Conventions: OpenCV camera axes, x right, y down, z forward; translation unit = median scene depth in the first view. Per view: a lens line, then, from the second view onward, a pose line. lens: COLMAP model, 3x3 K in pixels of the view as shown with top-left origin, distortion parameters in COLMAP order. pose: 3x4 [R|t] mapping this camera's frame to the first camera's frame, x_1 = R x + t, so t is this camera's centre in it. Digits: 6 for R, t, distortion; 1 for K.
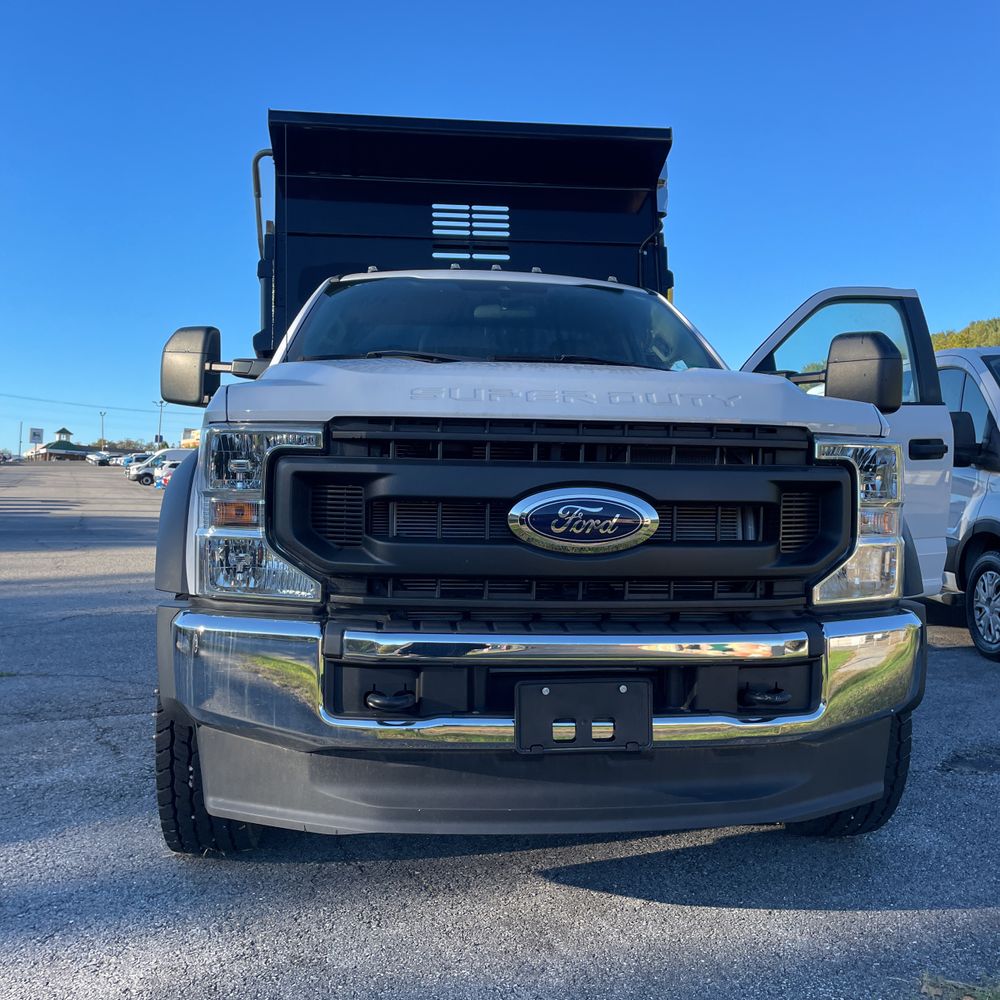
lens RADIAL K [[987.4, 0, 500.0], [0, 987.4, 500.0], [0, 0, 1]] dist [0.111367, -0.147674]
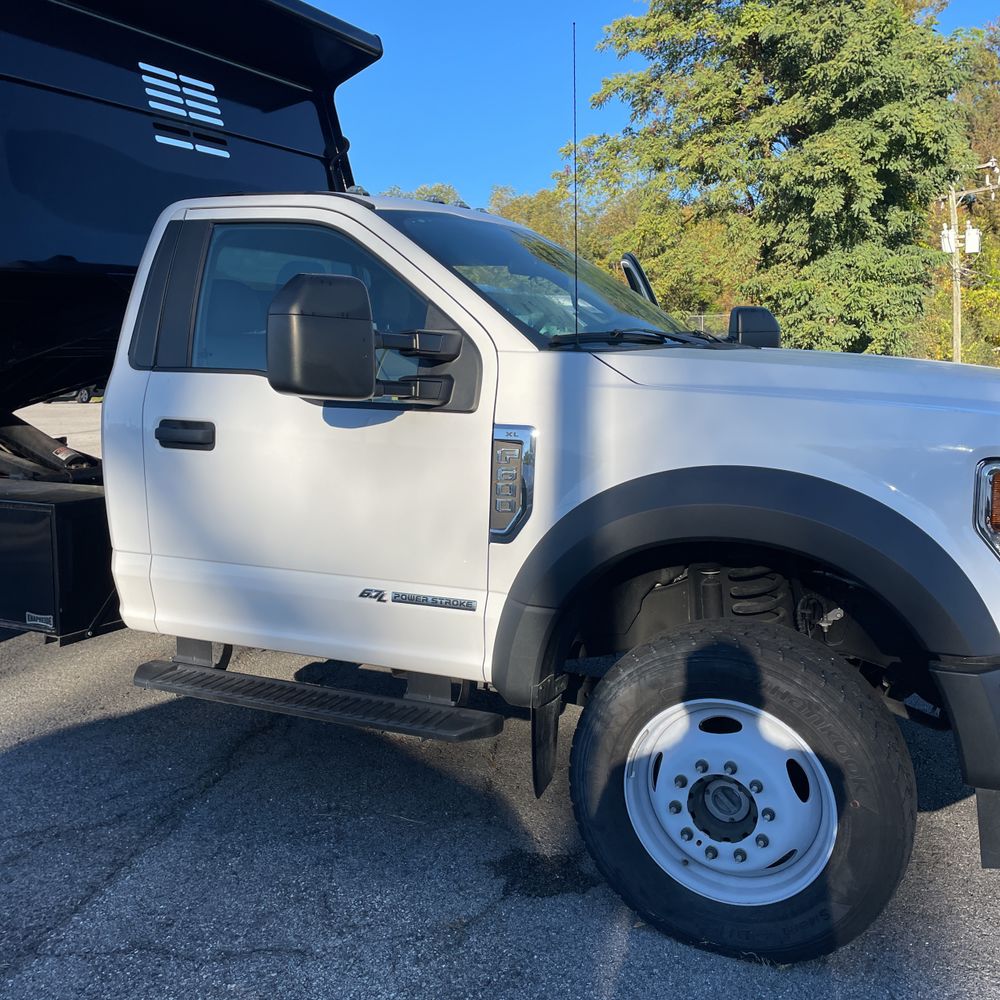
lens RADIAL K [[990.8, 0, 500.0], [0, 990.8, 500.0], [0, 0, 1]] dist [0.120193, -0.209252]
pose [[0.552349, -0.144684, 0.820961, -0.769693], [0.044960, 0.988560, 0.143972, -0.115725], [-0.832400, -0.042612, 0.552535, 0.534057]]
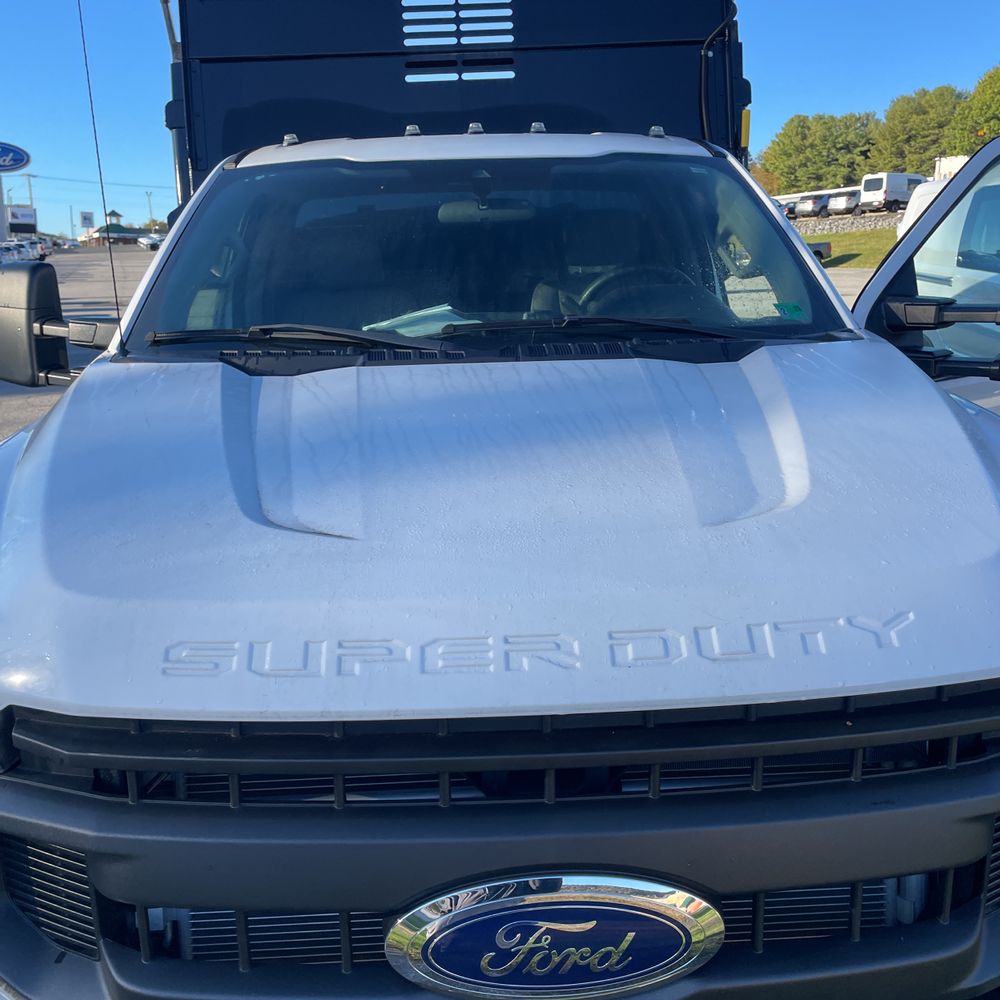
lens RADIAL K [[1003.0, 0, 482.1], [0, 1003.0, 502.0], [0, 0, 1]] dist [0.062654, -0.018654]
pose [[0.996450, -0.025338, -0.080281, 0.051002], [0.042541, 0.974466, 0.220466, -0.150687], [0.072645, -0.223099, 0.972085, 0.322479]]
